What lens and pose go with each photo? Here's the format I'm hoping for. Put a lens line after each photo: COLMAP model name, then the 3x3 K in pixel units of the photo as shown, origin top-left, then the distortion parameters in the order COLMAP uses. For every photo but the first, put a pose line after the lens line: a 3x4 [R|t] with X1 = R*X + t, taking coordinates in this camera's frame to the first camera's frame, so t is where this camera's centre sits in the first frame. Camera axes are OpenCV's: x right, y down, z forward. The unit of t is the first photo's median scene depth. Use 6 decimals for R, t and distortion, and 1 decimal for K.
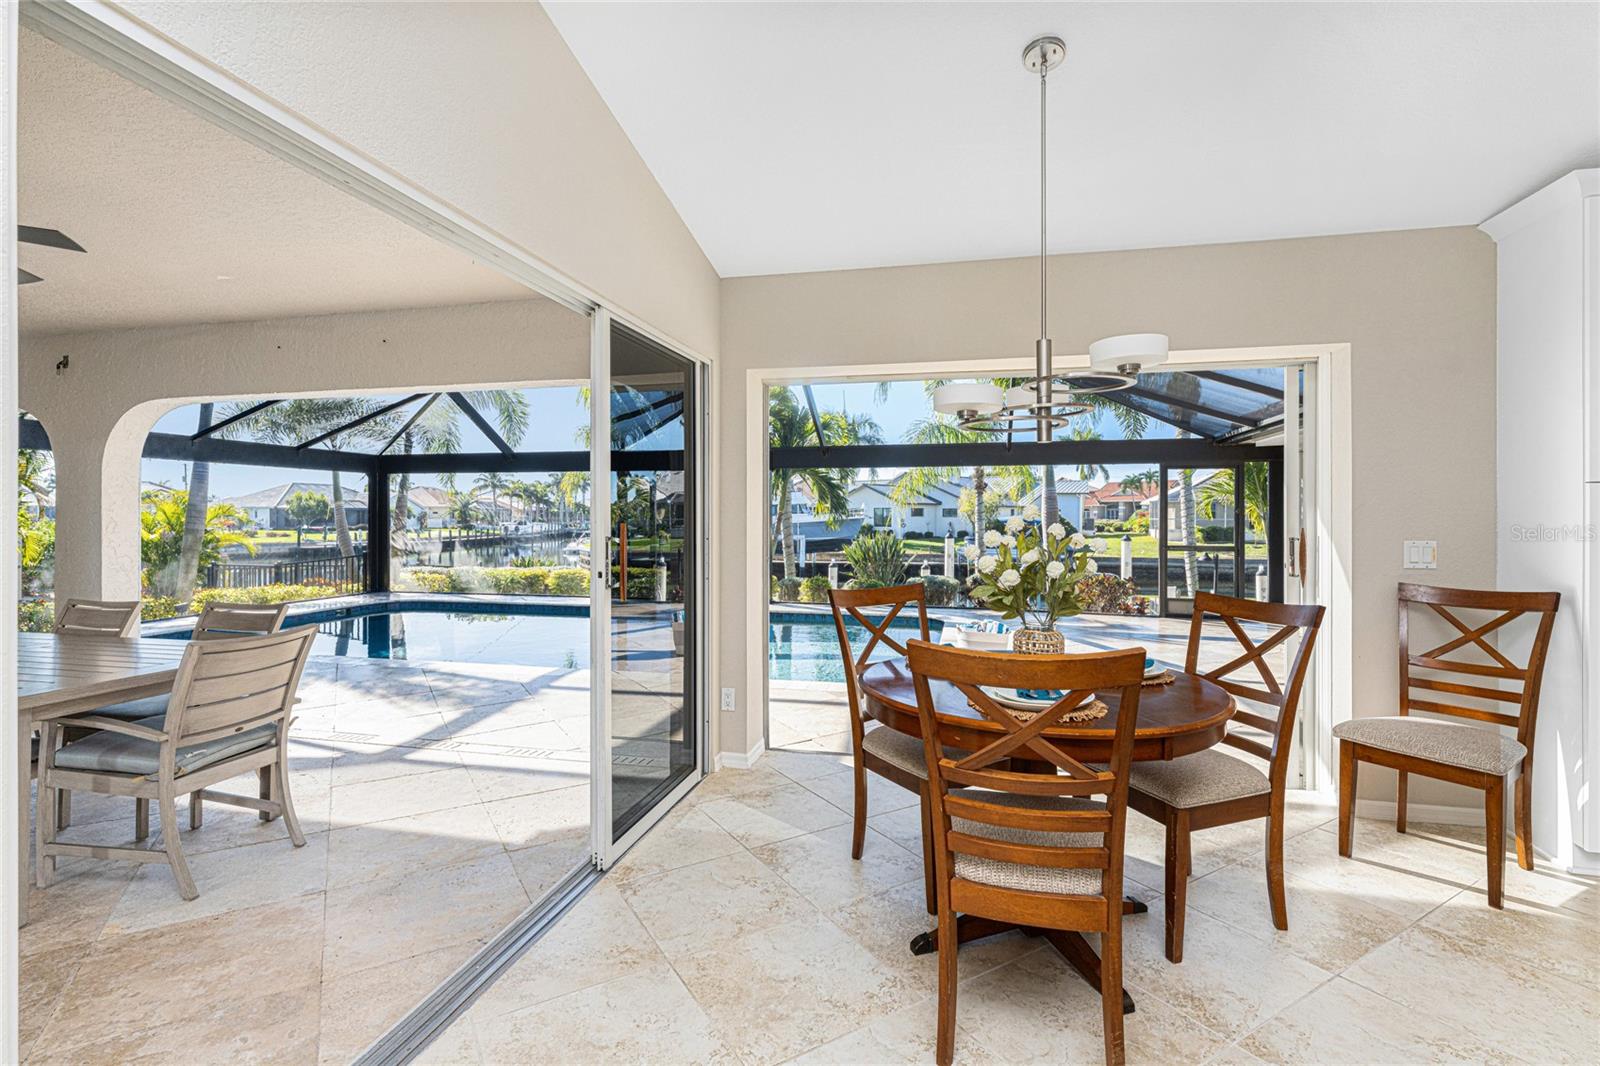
lens RADIAL K [[734.5, 0, 817.3], [0, 734.5, 524.3], [0, 0, 1]] dist [-0.002358, -0.000279]
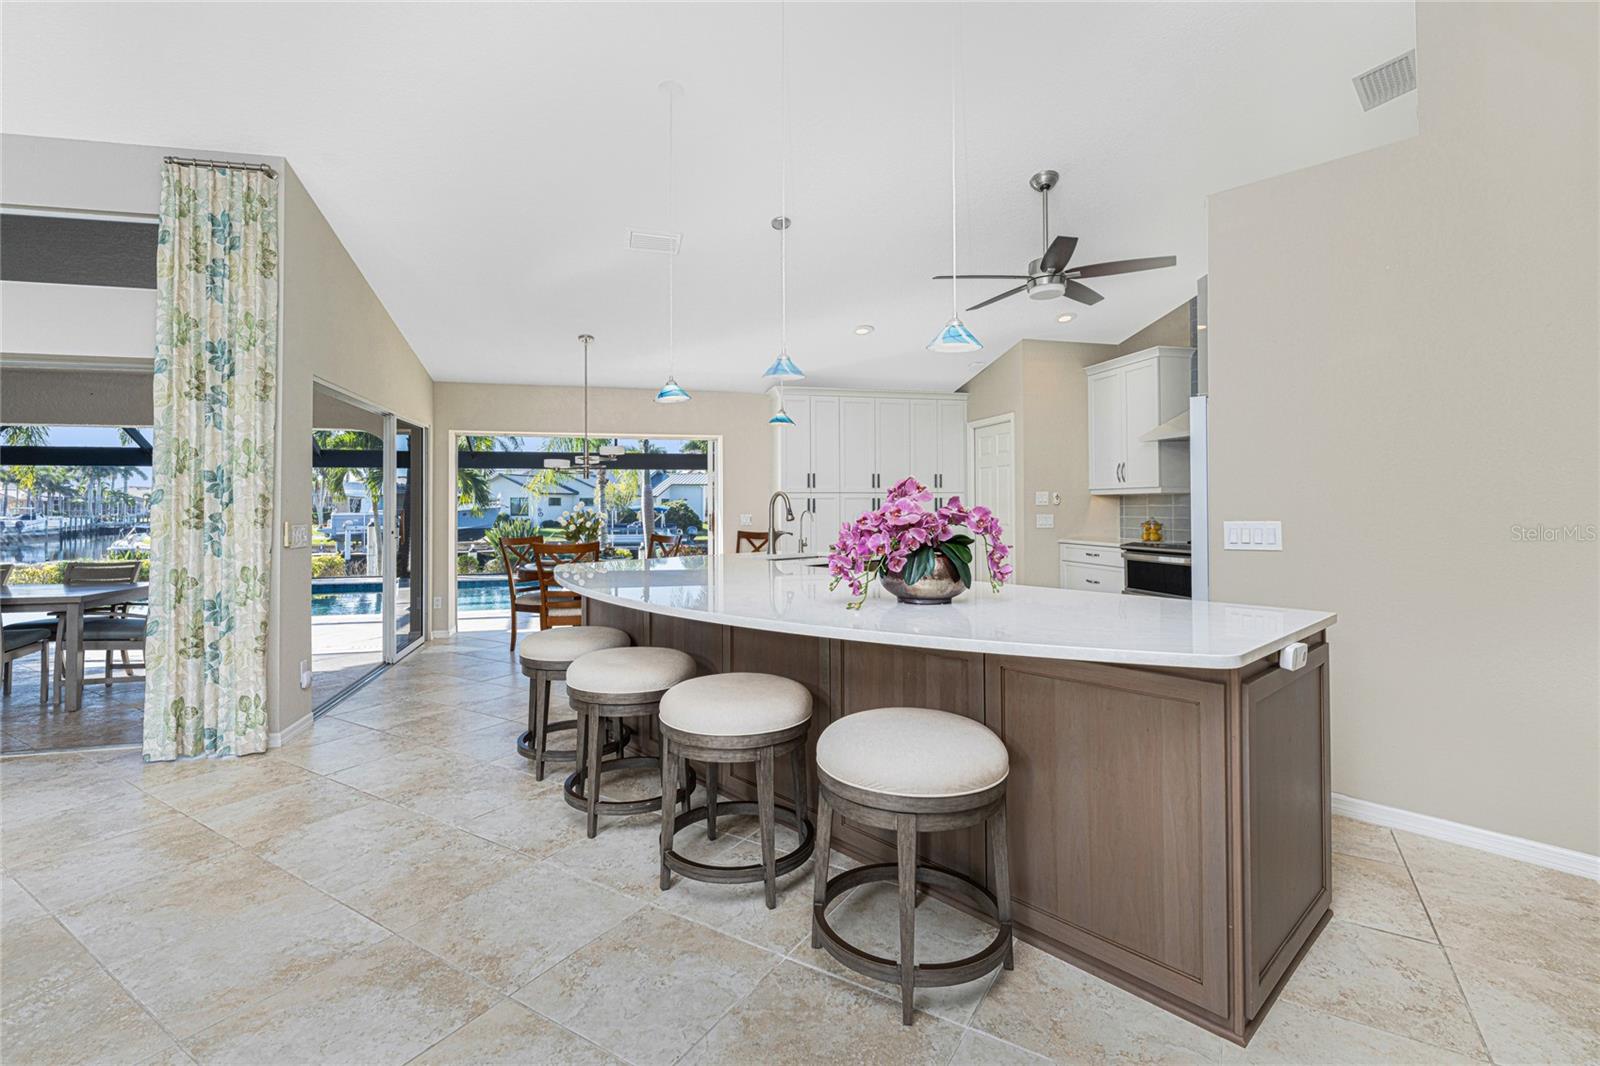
lens RADIAL K [[716.4, 0, 784.1], [0, 716.4, 488.5], [0, 0, 1]] dist [-0.000530, -0.000065]
pose [[0.903289, 0.004366, 0.429009, -0.023647], [0.010166, 0.999450, -0.031574, 0.001967], [-0.428911, 0.032882, 0.902748, -0.231935]]
